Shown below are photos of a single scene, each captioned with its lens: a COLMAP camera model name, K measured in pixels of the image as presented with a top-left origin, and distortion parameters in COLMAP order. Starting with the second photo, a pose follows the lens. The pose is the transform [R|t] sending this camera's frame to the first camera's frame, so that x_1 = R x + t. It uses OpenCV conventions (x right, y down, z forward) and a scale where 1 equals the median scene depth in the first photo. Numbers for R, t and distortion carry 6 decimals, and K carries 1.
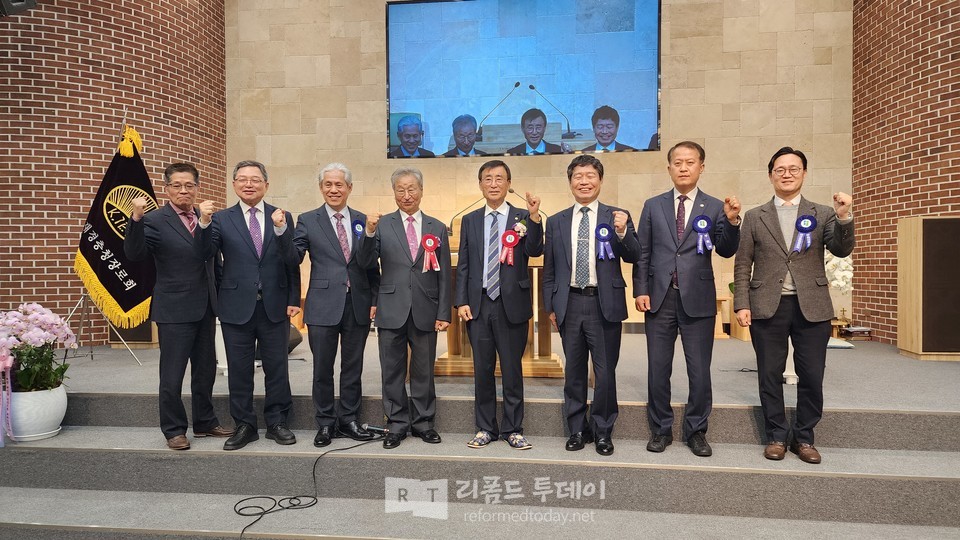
lens RADIAL K [[624.6, 0, 480.0], [0, 624.6, 270.0], [0, 0, 1]] dist [0.069190, -0.057971]
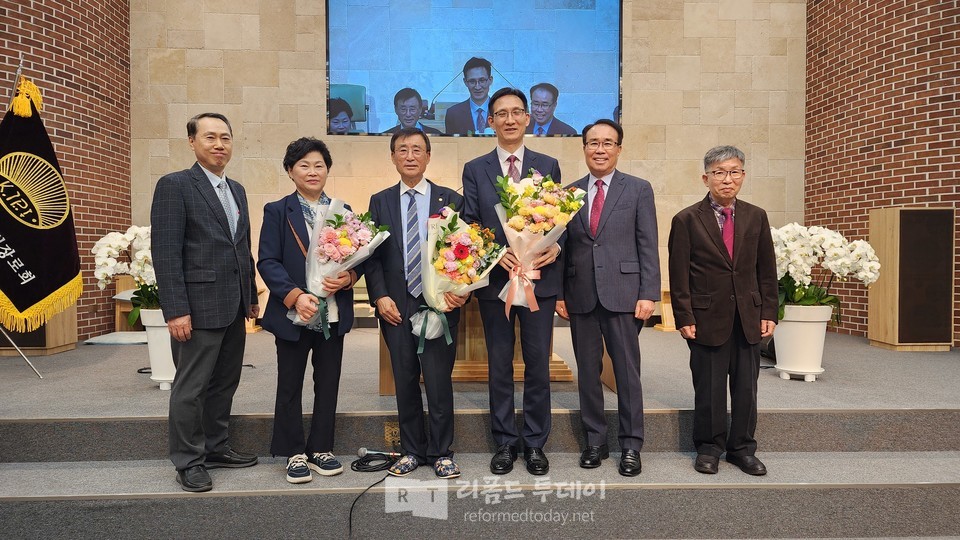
lens RADIAL K [[633.8, 0, 483.9], [0, 633.8, 263.3], [0, 0, 1]] dist [0.062639, -0.053859]
pose [[0.987211, 0.001424, 0.159413, -0.088190], [-0.002000, 0.999992, 0.003452, 0.001233], [-0.159407, -0.003726, 0.987206, 0.084712]]
